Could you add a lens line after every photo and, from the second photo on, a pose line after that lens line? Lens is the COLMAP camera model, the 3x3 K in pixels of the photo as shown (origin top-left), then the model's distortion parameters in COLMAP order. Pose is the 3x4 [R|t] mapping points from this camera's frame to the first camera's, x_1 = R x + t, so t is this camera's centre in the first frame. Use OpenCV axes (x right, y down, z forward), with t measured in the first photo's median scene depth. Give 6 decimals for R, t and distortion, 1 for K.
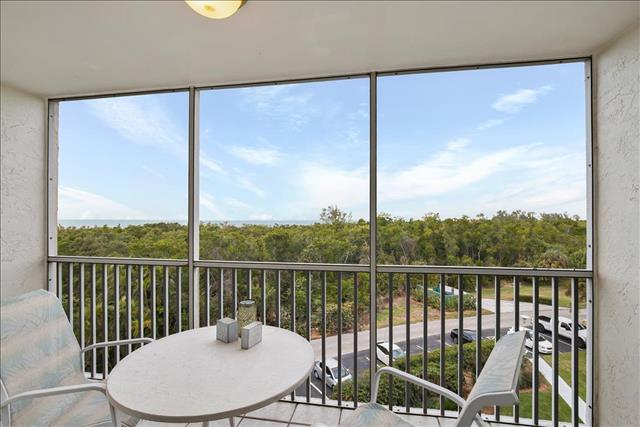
lens RADIAL K [[300.8, 0, 321.7], [0, 300.8, 215.4], [0, 0, 1]] dist [-0.020394, -0.000487]
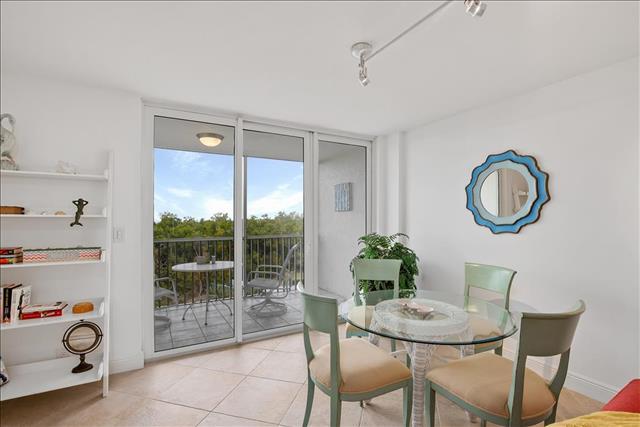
lens RADIAL K [[300.8, 0, 318.3], [0, 300.8, 213.9], [0, 0, 1]] dist [-0.020394, -0.000487]
pose [[0.783652, -0.001241, 0.621199, -0.040472], [0.003238, 0.999993, -0.002087, -0.005187], [-0.621192, 0.003647, 0.783650, -0.044474]]
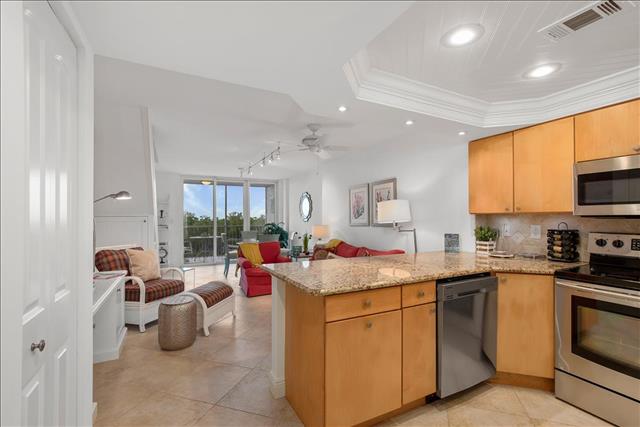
lens RADIAL K [[300.8, 0, 324.5], [0, 300.8, 211.6], [0, 0, 1]] dist [-0.020394, -0.000487]
pose [[0.804144, 0.001810, 0.594432, -0.075830], [0.003311, 0.999966, -0.007525, -0.005605], [-0.594426, 0.008019, 0.804111, -0.207373]]
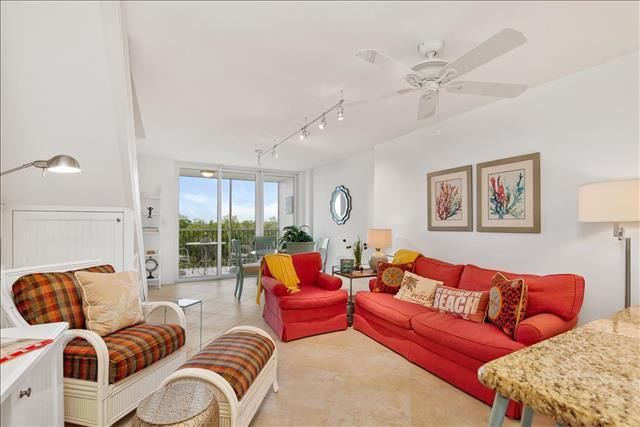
lens RADIAL K [[300.8, 0, 318.3], [0, 300.8, 219.4], [0, 0, 1]] dist [-0.020394, -0.000487]
pose [[0.801532, 0.002268, 0.597948, -0.065404], [-0.006055, 0.999972, 0.004324, -0.003403], [-0.597922, -0.007087, 0.801523, -0.145247]]
